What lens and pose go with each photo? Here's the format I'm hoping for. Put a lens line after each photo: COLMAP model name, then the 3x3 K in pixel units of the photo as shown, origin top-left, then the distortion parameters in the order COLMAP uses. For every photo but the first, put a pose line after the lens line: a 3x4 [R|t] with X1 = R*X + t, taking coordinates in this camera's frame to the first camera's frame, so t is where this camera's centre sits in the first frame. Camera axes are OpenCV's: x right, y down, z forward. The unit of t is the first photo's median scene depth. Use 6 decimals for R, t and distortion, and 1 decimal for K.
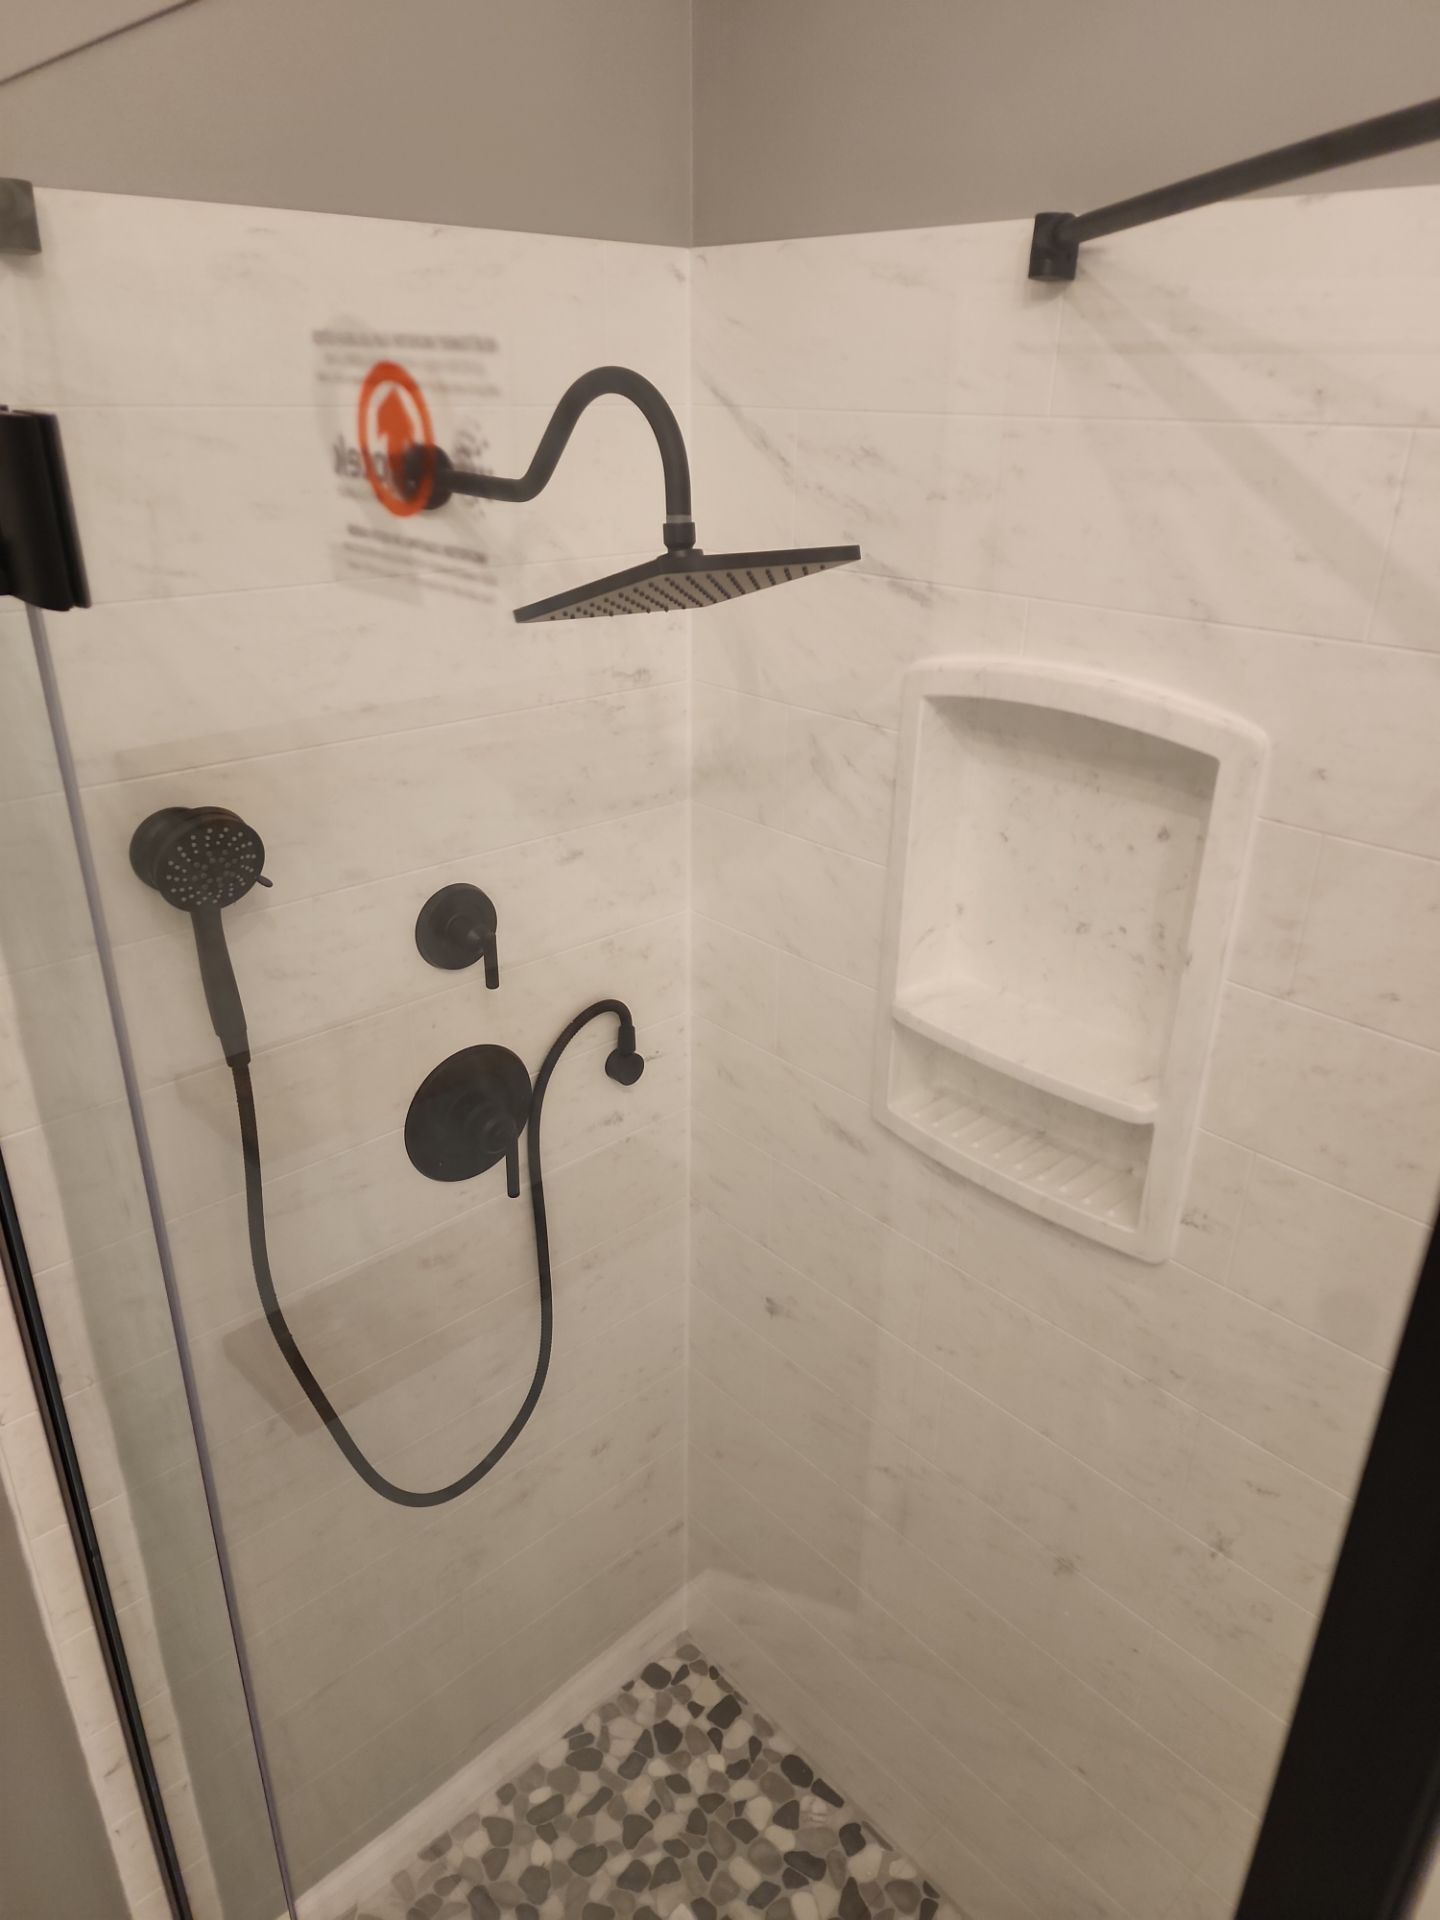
lens RADIAL K [[1317.6, 0, 721.0], [0, 1317.6, 984.4], [0, 0, 1]] dist [0.045301, -0.000614]
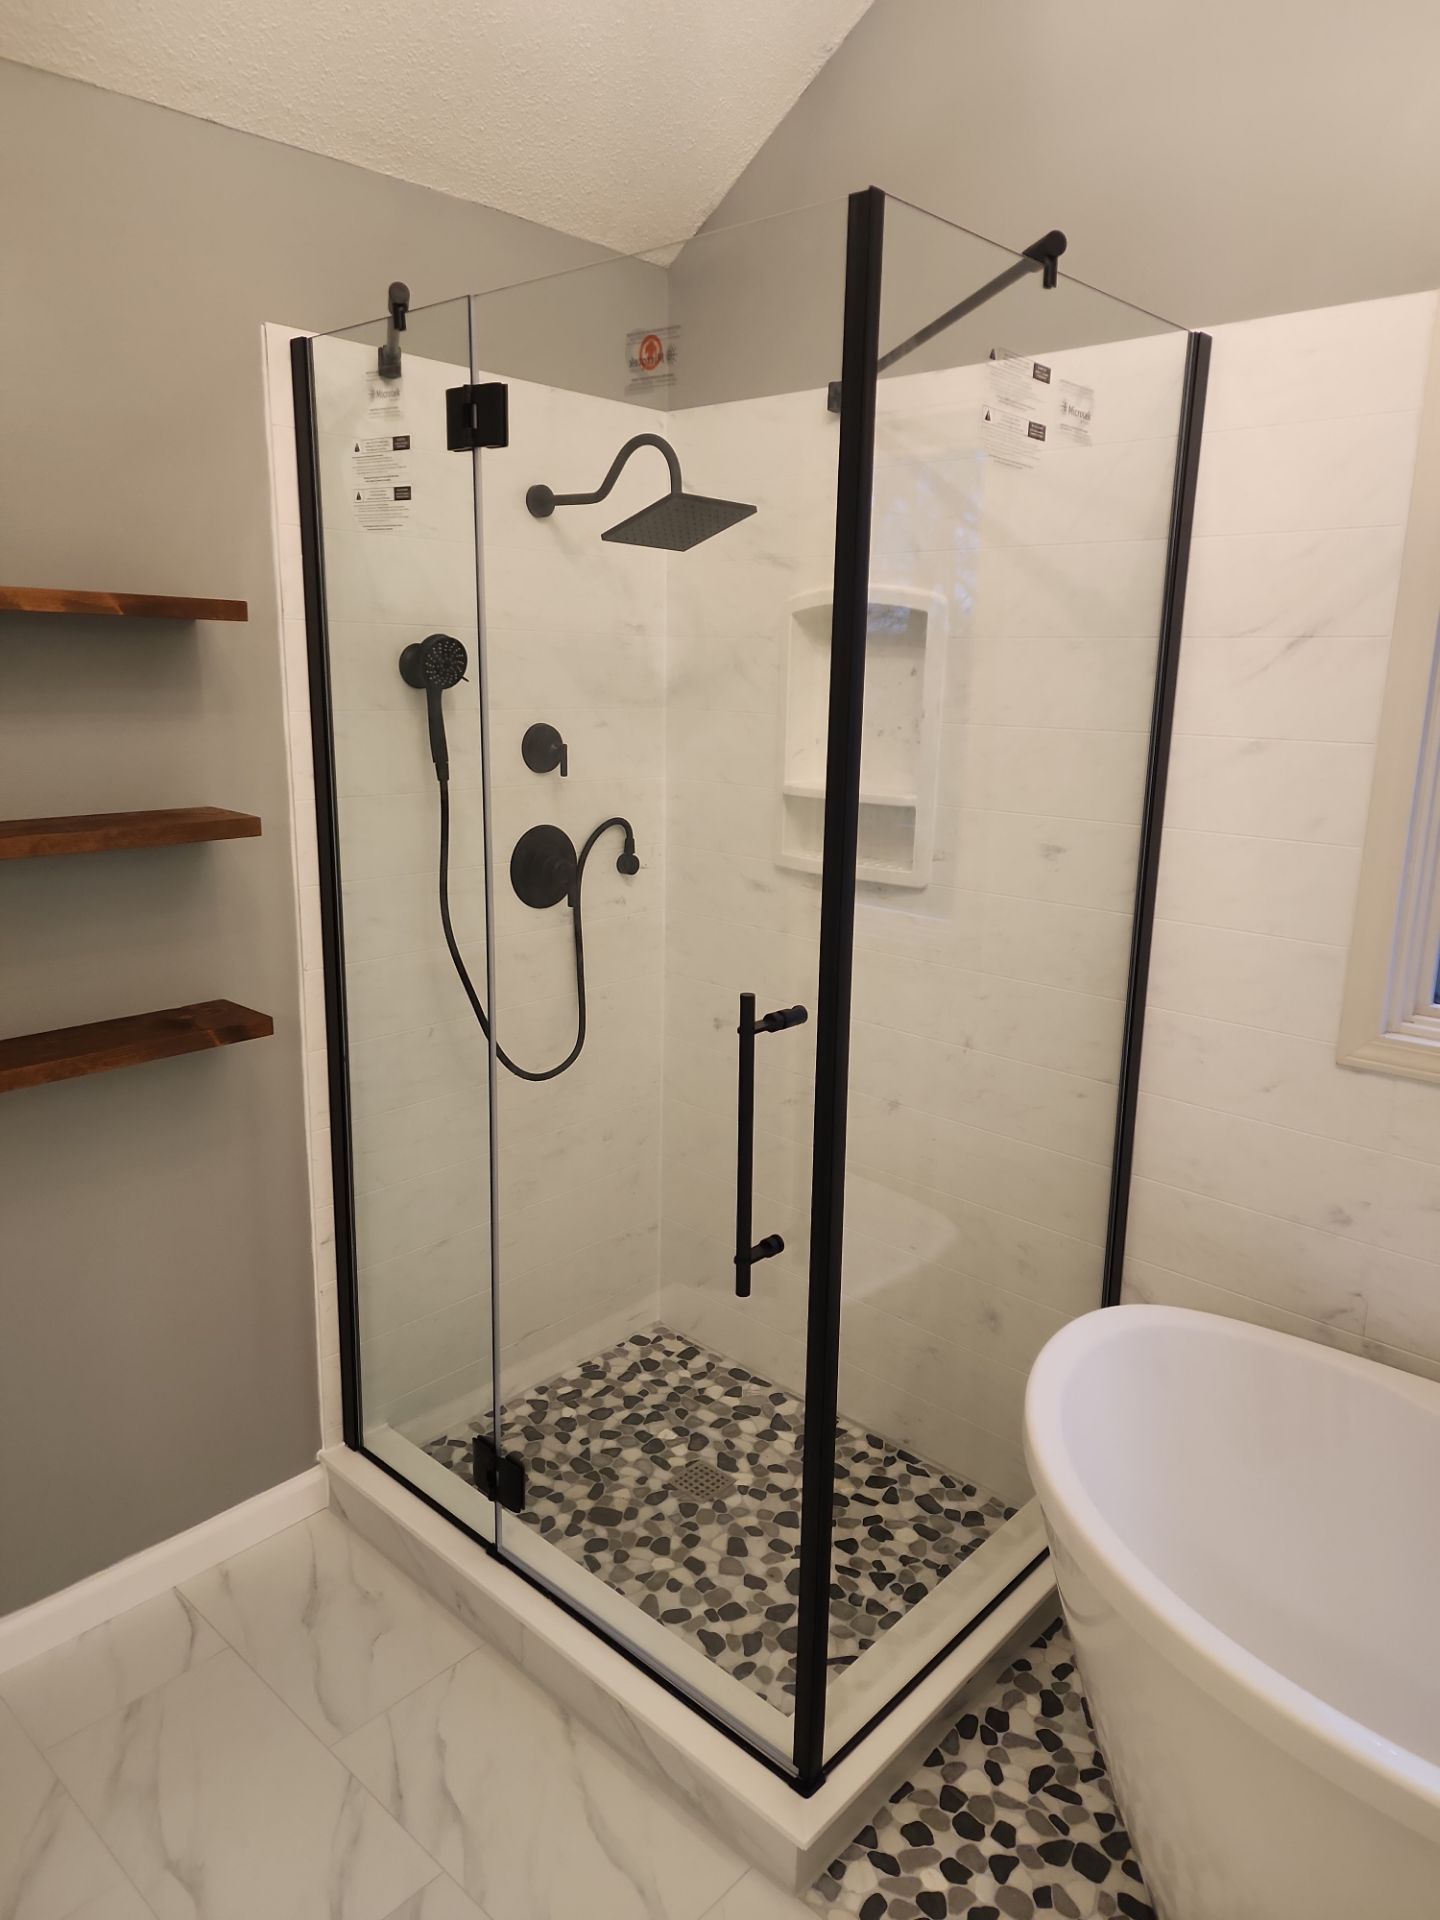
lens RADIAL K [[1282.2, 0, 744.0], [0, 1282.2, 946.8], [0, 0, 1]] dist [0.082372, -0.077160]
pose [[0.995971, -0.010433, 0.089069, -0.062273], [0.027976, 0.979790, -0.198061, 0.423598], [-0.085202, 0.199755, 0.976134, -0.503130]]
